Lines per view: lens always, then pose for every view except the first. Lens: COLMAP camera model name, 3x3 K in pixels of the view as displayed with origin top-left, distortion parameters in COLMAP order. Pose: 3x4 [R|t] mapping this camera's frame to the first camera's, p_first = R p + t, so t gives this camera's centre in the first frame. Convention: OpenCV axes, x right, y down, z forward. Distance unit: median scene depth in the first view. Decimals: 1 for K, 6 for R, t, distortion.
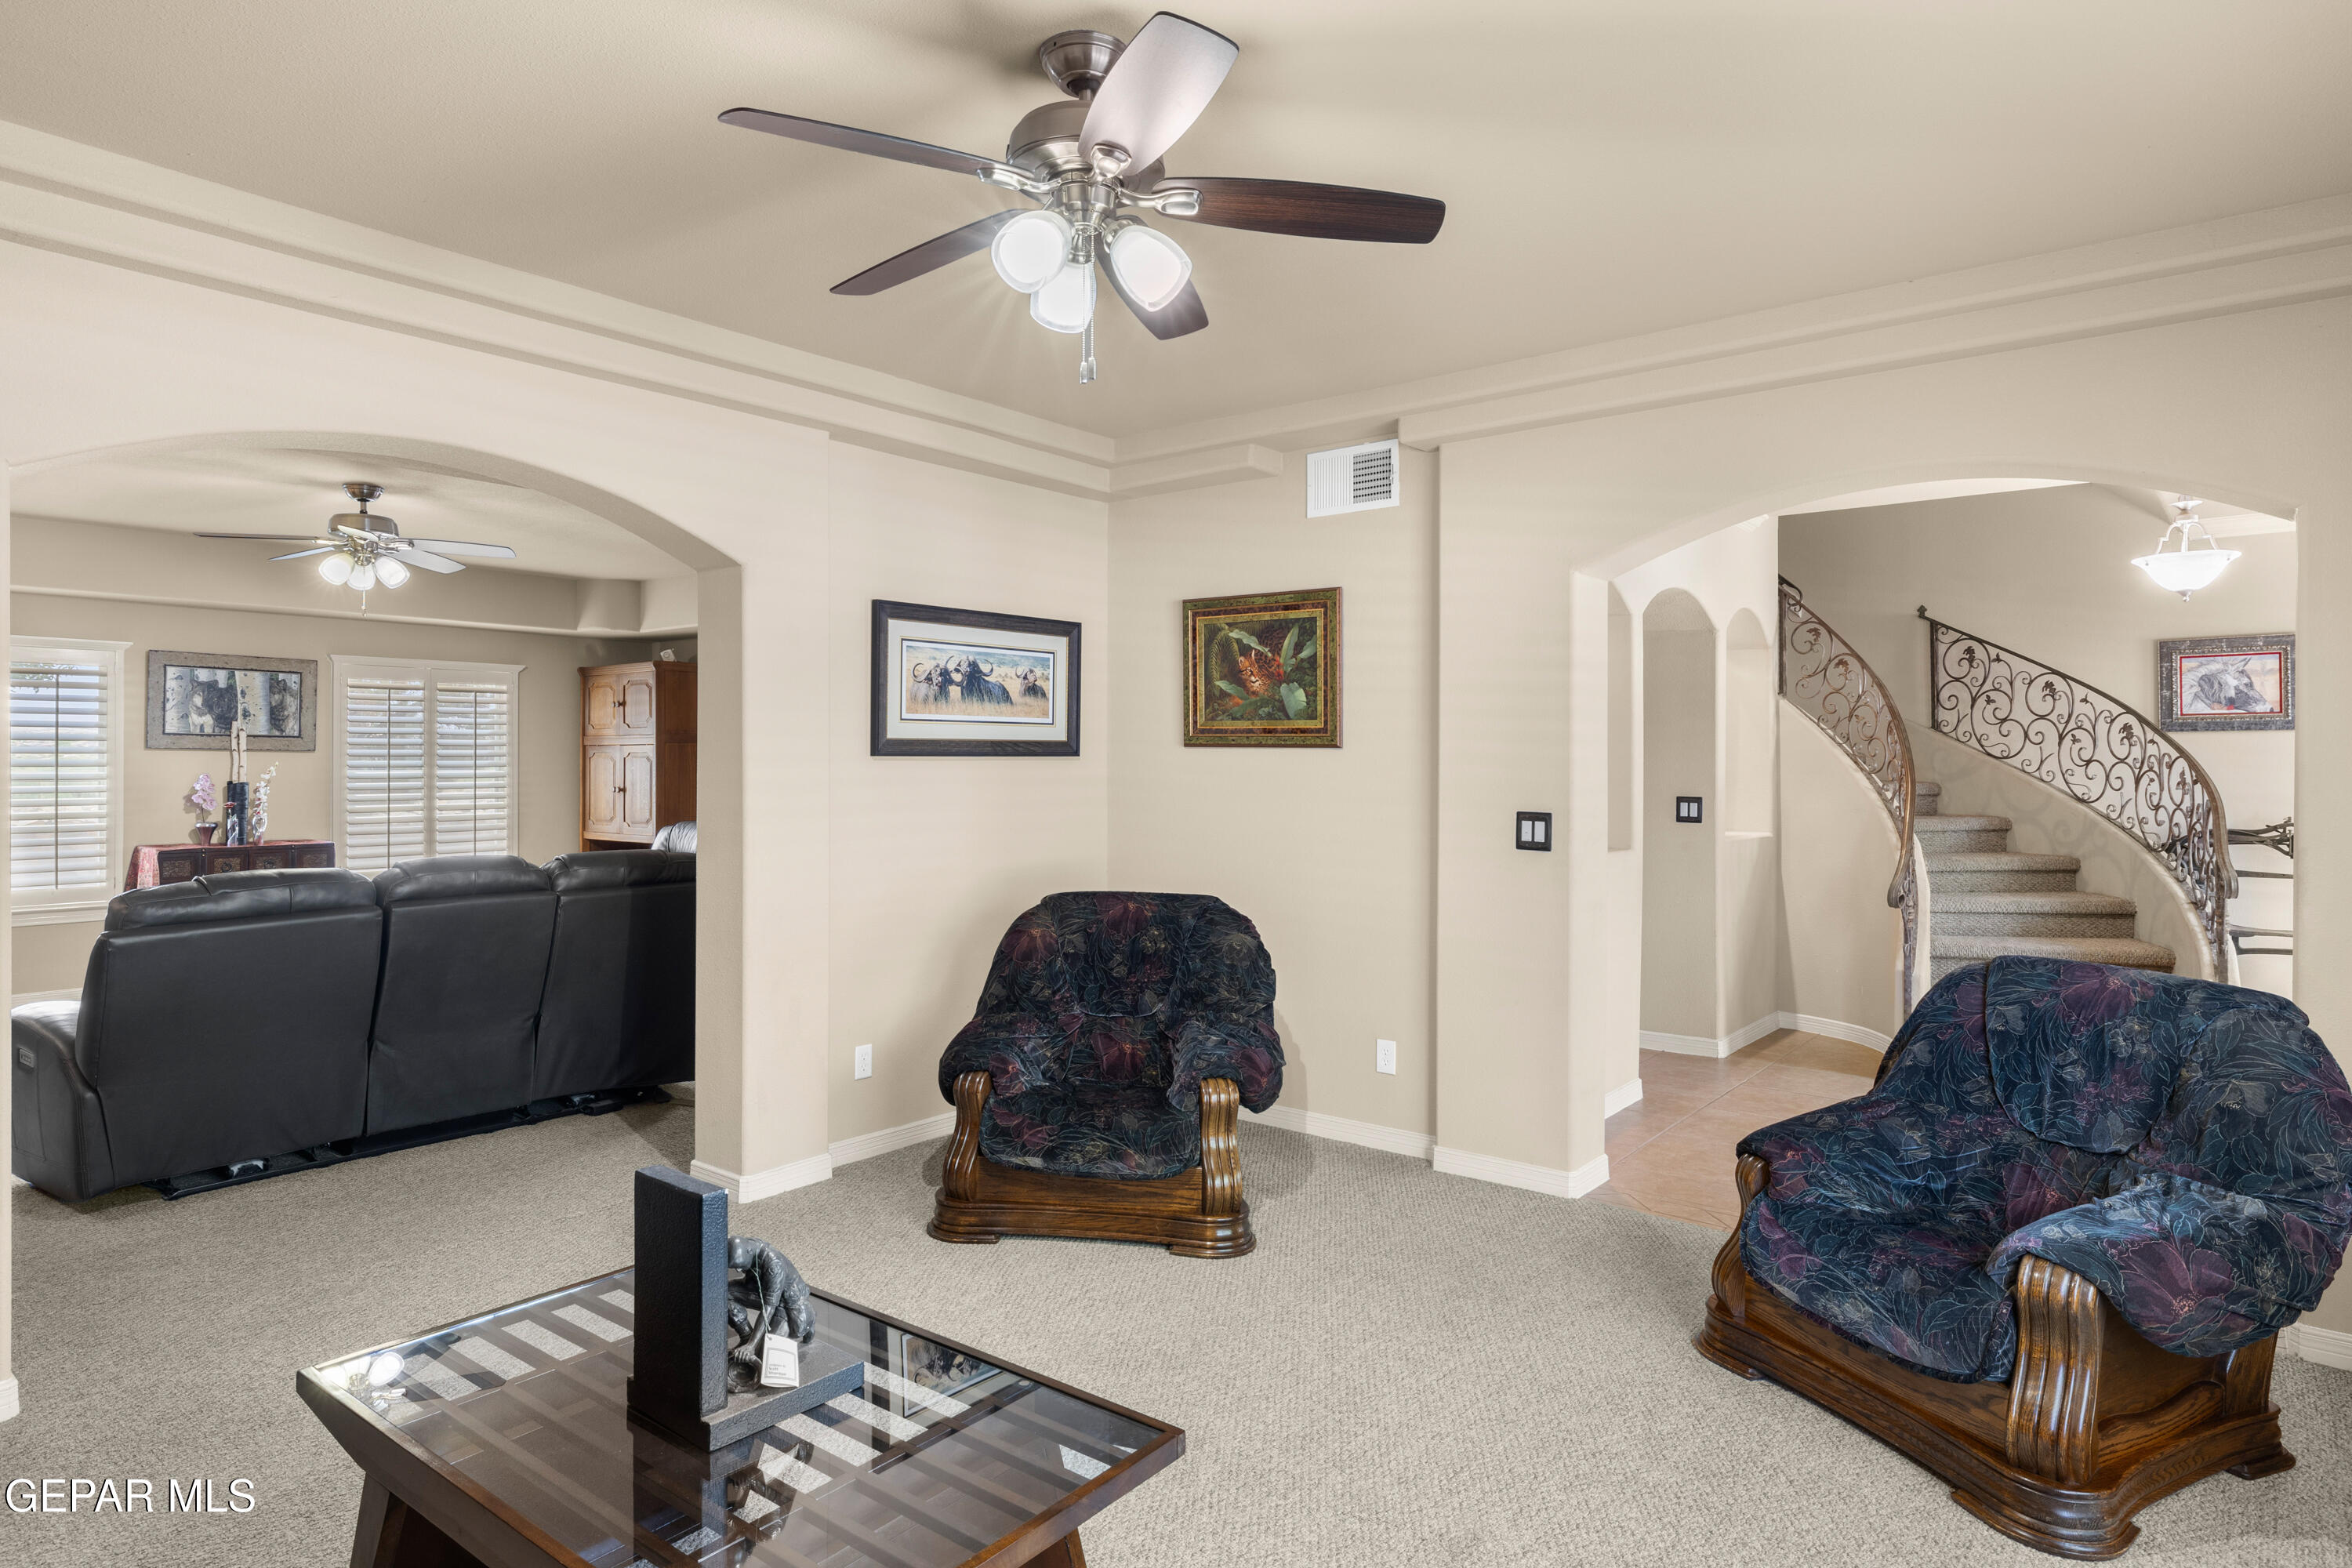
lens RADIAL K [[1328.1, 0, 1171.8], [0, 1328.1, 757.9], [0, 0, 1]] dist [0.001775, 0.000084]
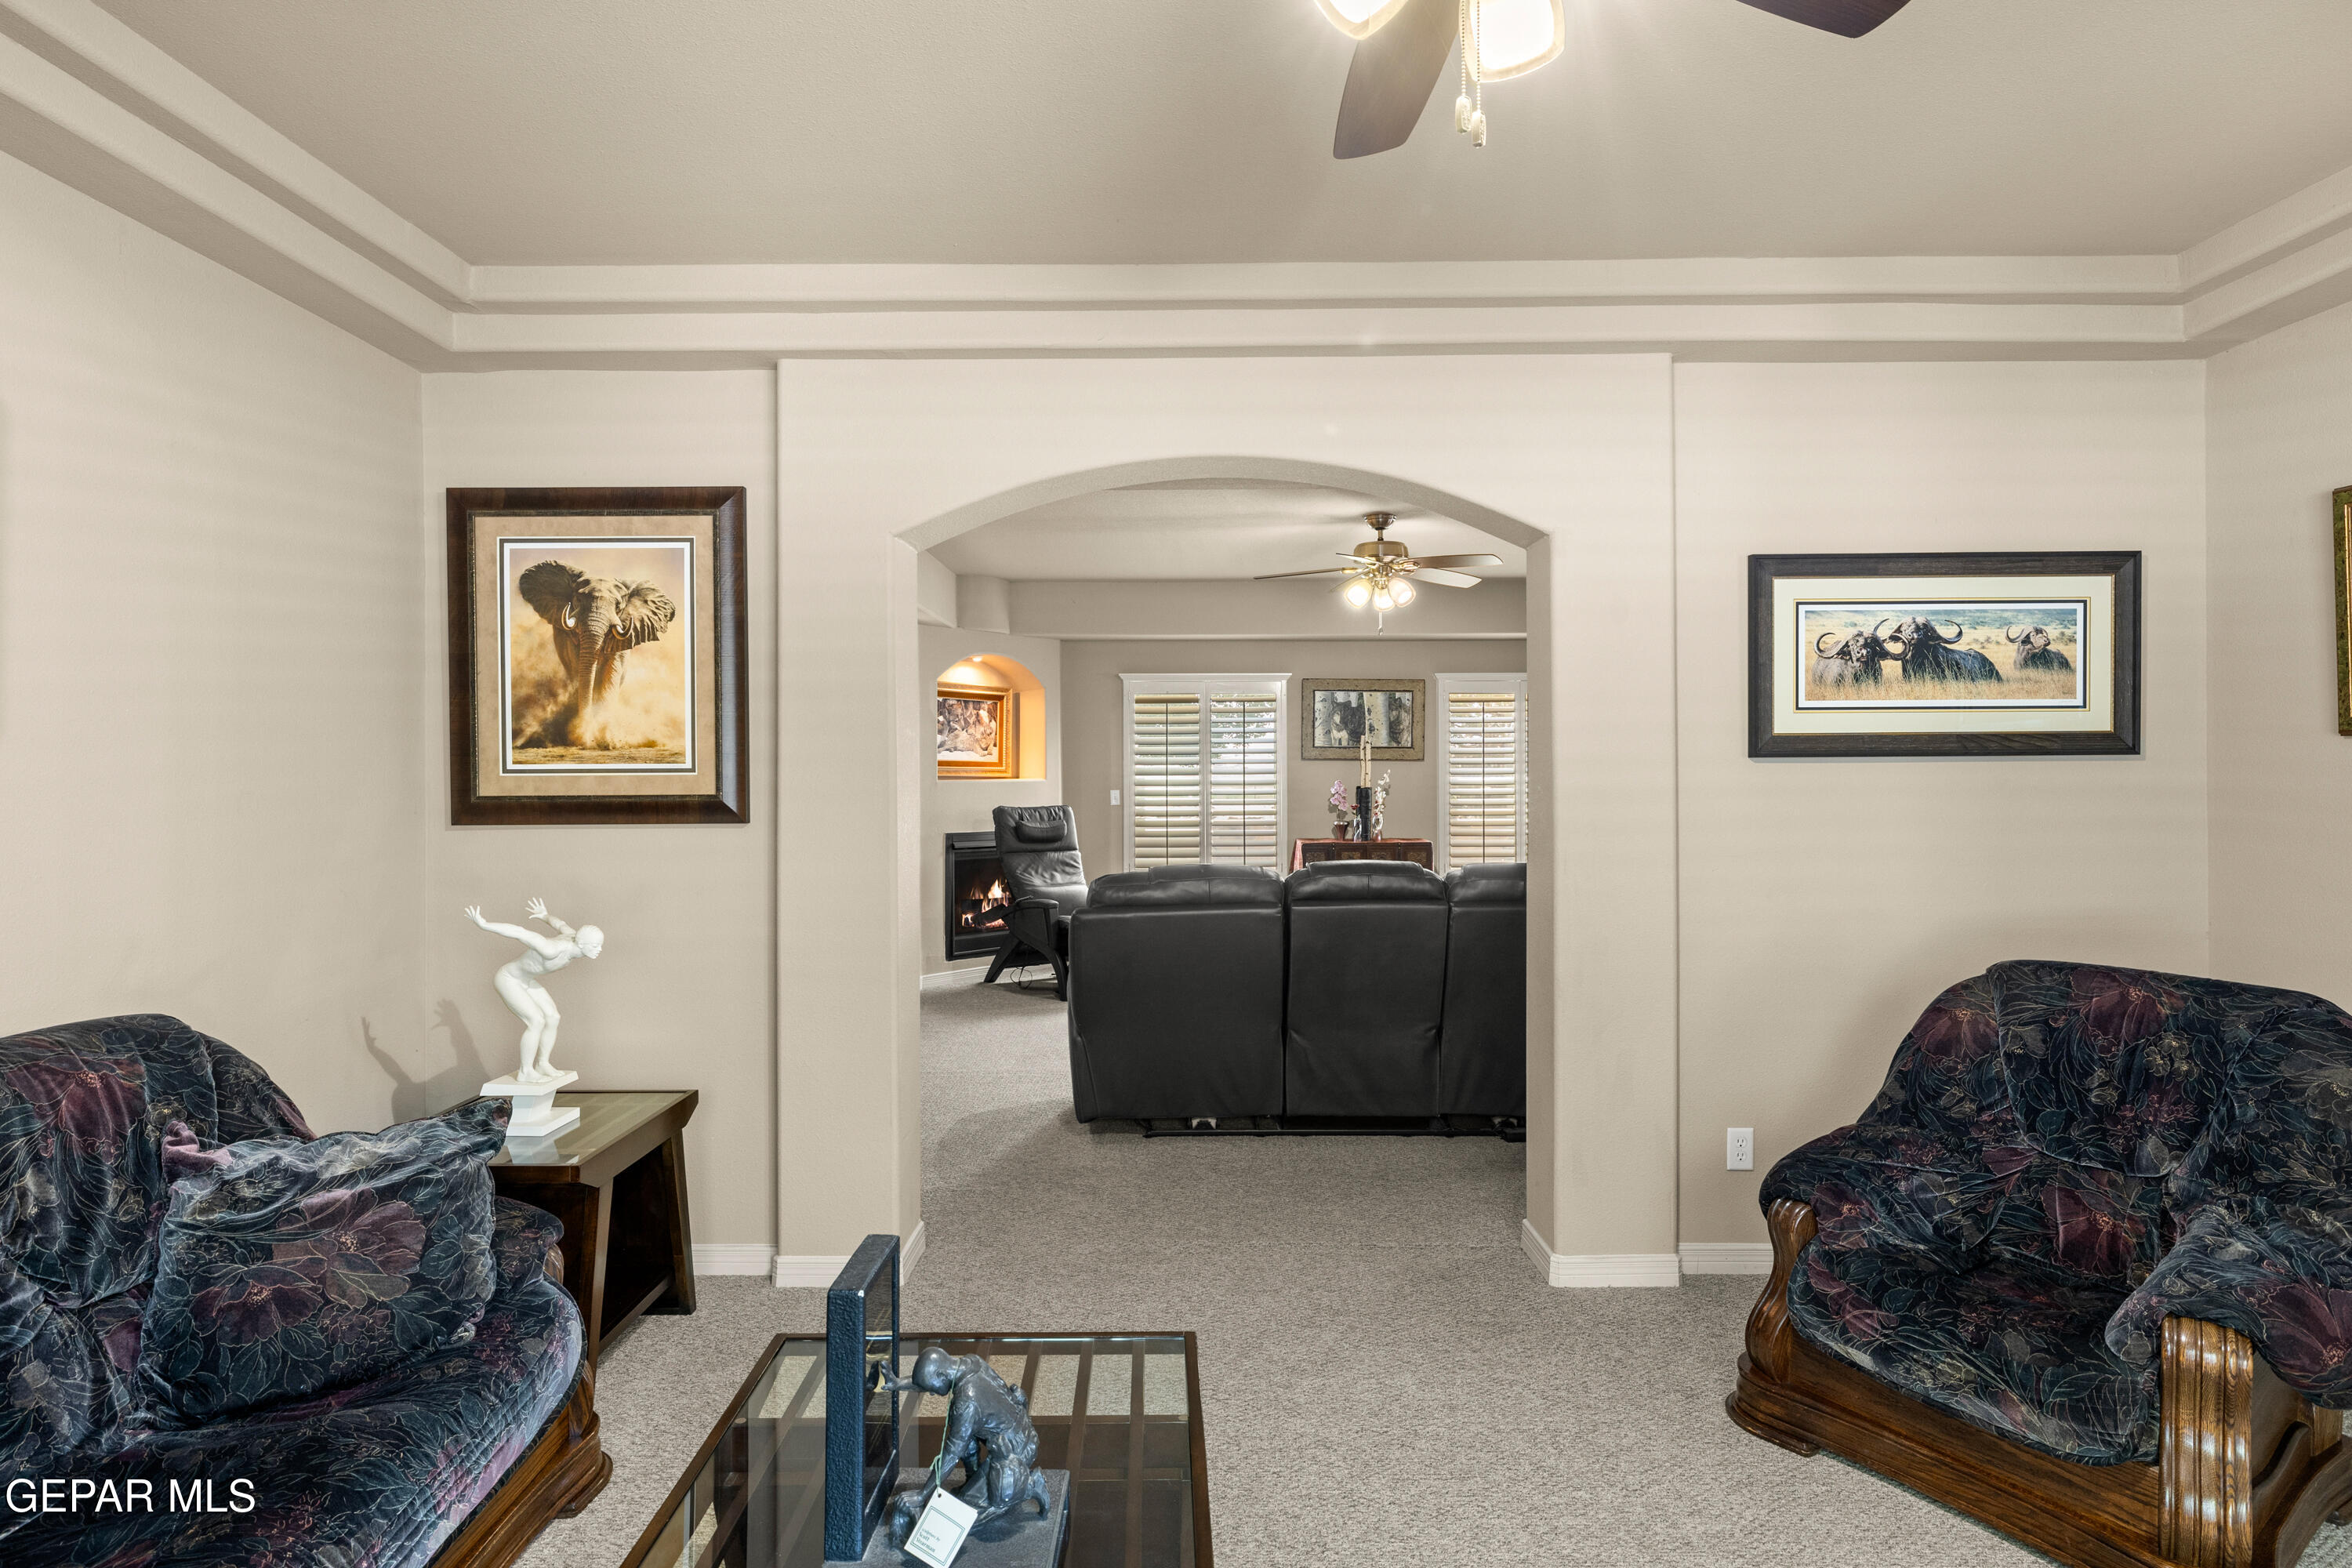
lens RADIAL K [[1312.3, 0, 1171.2], [0, 1312.3, 770.6], [0, 0, 1]] dist [0.002004, -0.000416]
pose [[0.624324, -0.004454, -0.781153, 0.155834], [0.007442, 0.999972, 0.000246, 0.003486], [0.781130, -0.005967, 0.624339, 0.246928]]
